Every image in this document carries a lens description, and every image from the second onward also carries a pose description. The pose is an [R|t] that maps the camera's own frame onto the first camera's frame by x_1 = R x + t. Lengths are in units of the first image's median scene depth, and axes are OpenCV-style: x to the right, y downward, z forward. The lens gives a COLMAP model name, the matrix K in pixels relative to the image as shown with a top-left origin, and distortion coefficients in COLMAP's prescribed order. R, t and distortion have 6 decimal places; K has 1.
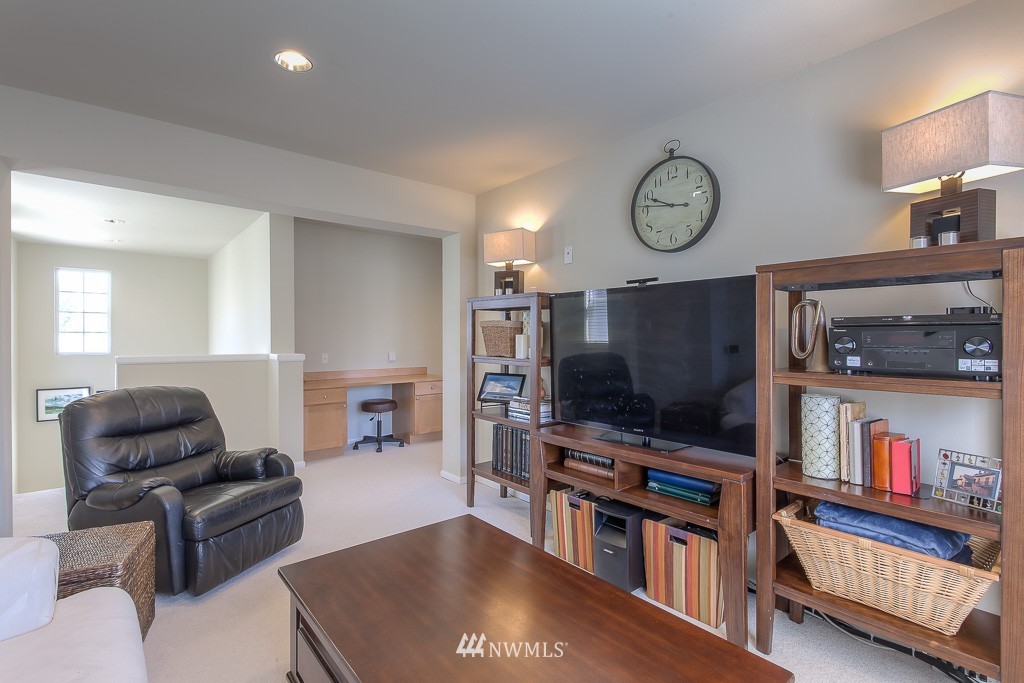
lens RADIAL K [[483.2, 0, 487.9], [0, 483.2, 321.5], [0, 0, 1]] dist [0.002520, 0.000425]
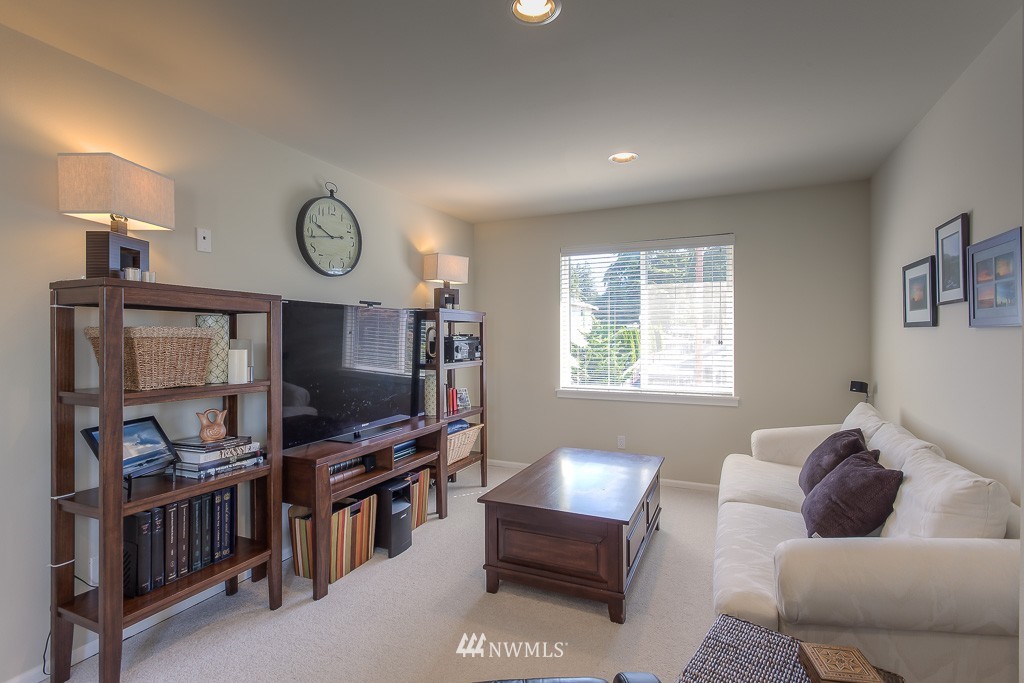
lens RADIAL K [[483.2, 0, 511.2], [0, 483.2, 342.7], [0, 0, 1]] dist [0.002520, 0.000425]
pose [[-0.457189, 0.010133, 0.889312, -0.872125], [-0.000137, 0.999934, -0.011464, 0.031782], [-0.889370, -0.005363, -0.457157, 1.150275]]
